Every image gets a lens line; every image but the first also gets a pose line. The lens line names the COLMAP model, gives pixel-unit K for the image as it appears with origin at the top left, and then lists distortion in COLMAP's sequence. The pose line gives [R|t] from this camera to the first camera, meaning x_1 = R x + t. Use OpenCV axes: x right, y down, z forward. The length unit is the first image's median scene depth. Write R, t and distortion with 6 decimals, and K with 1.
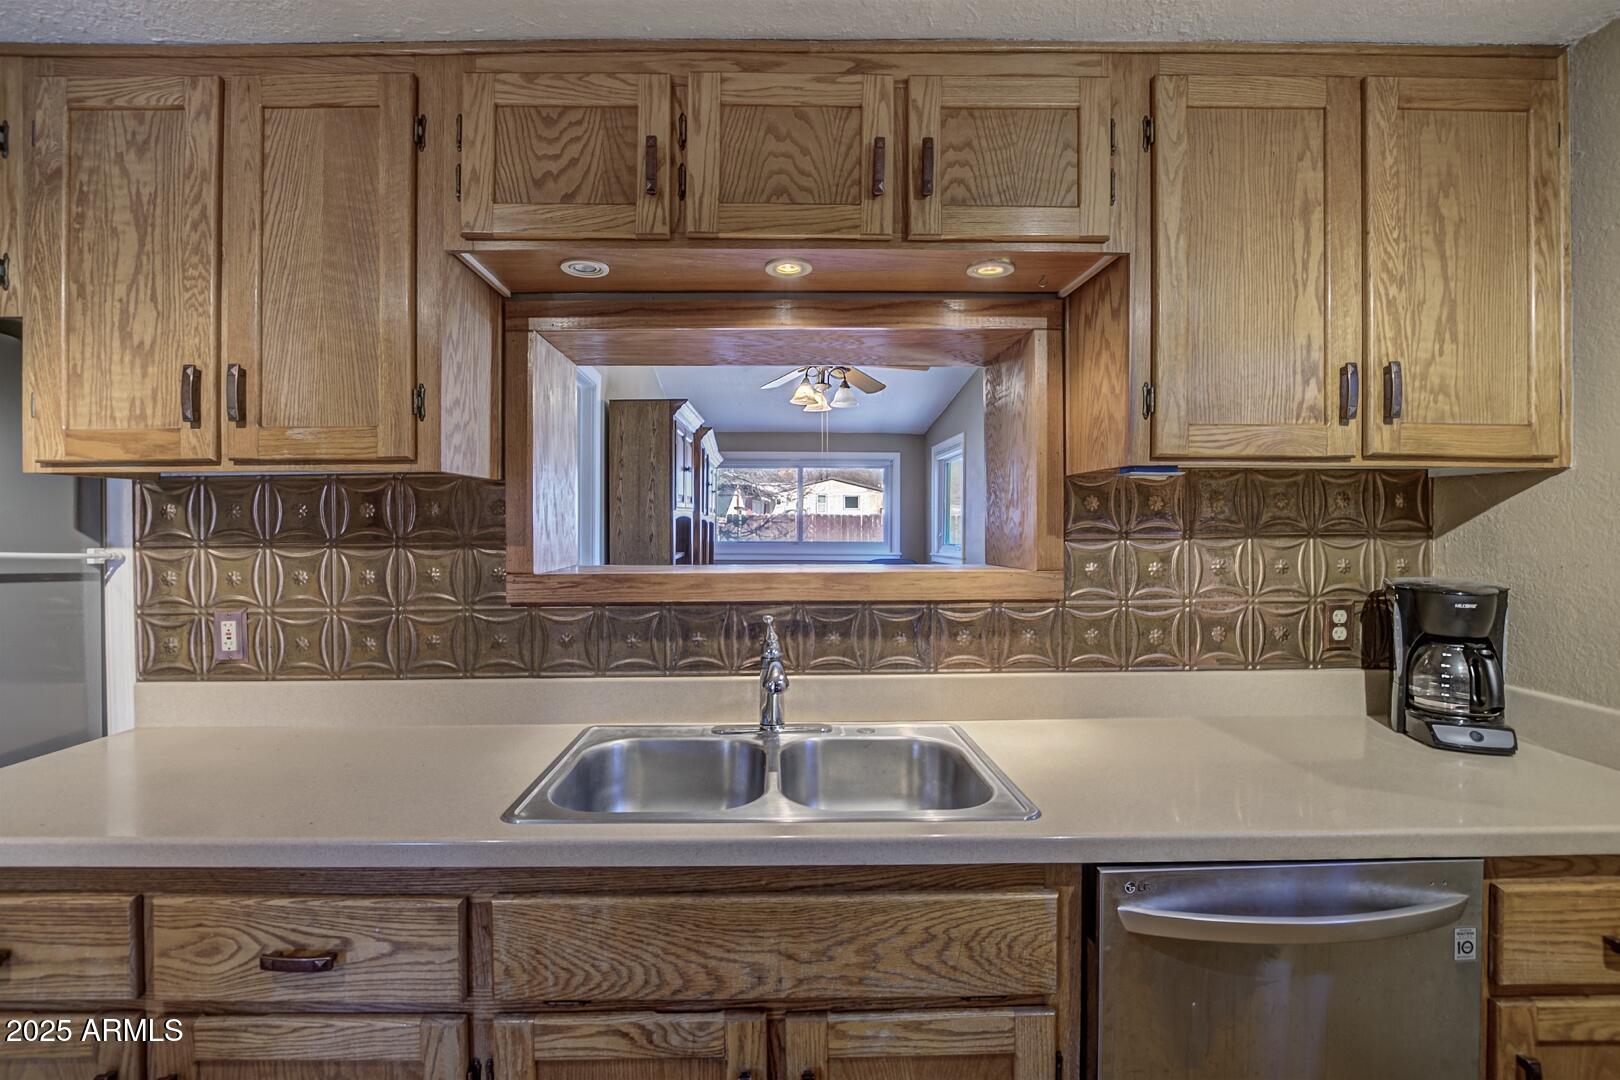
lens RADIAL K [[737.1, 0, 809.9], [0, 737.1, 525.1], [0, 0, 1]] dist [-0.020403, 0.000351]
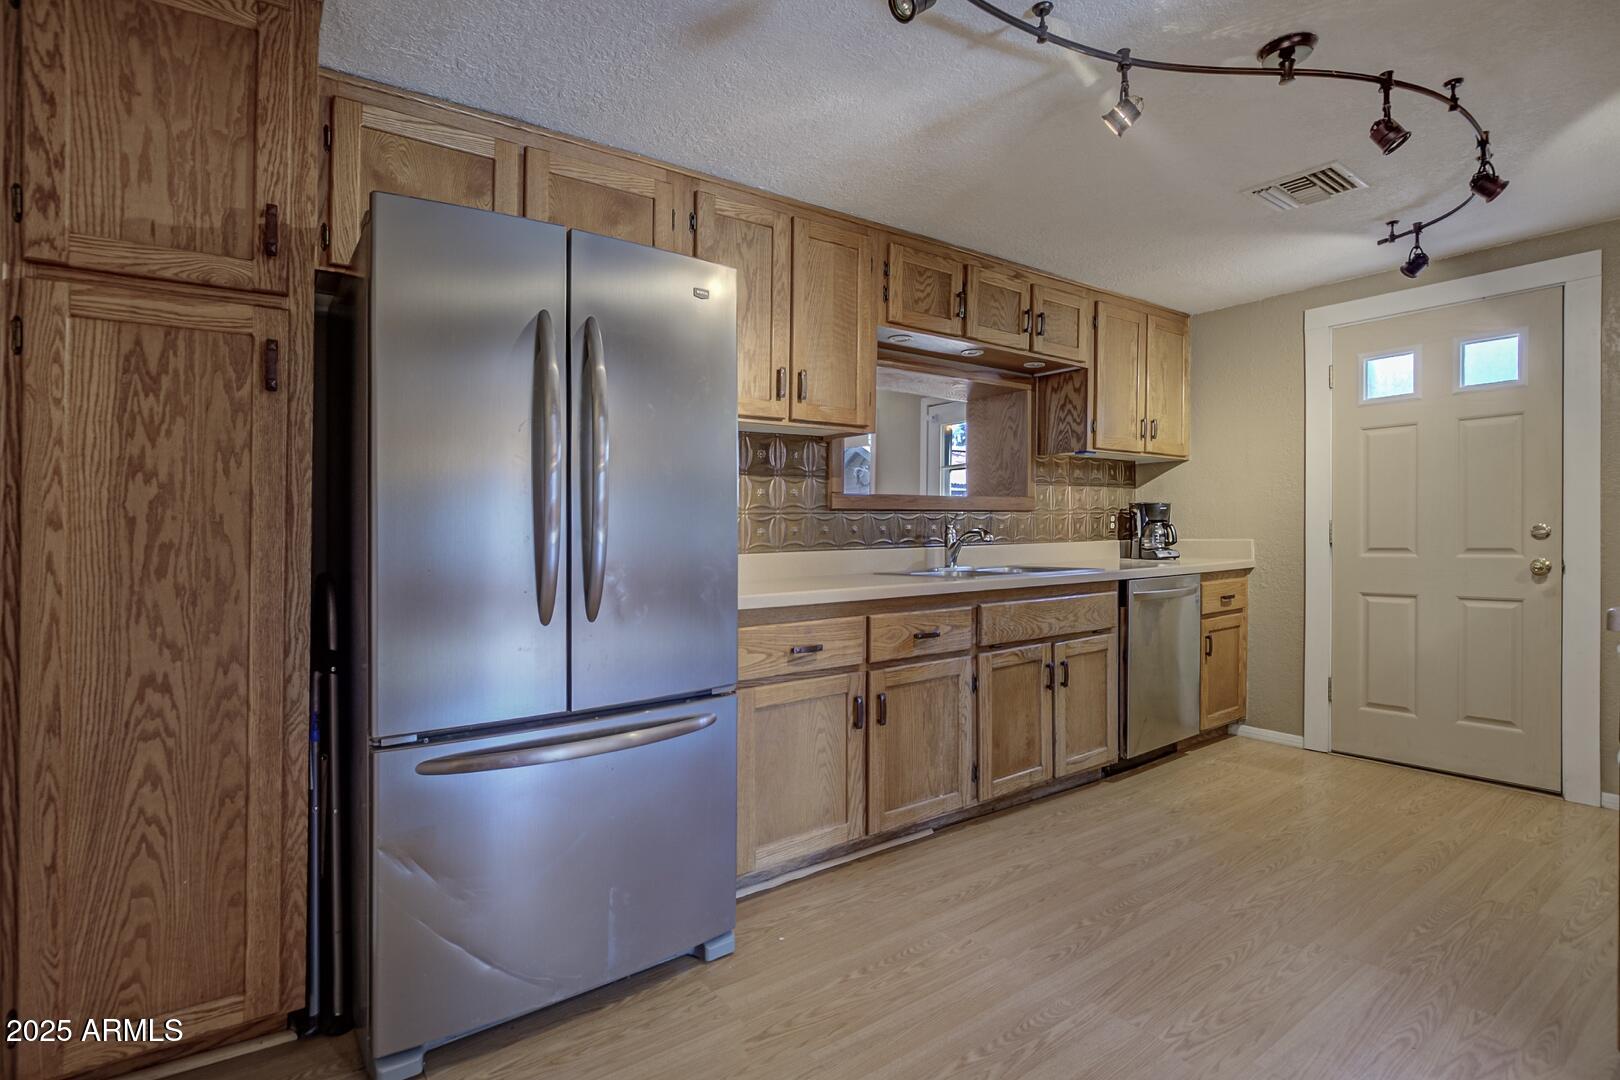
lens RADIAL K [[734.5, 0, 787.6], [0, 734.5, 535.9], [0, 0, 1]] dist [-0.033151, 0.000343]
pose [[0.847579, -0.004429, 0.530651, -1.836286], [0.002452, 0.999987, 0.004431, 0.206215], [-0.530664, -0.002454, 0.847579, -0.614411]]
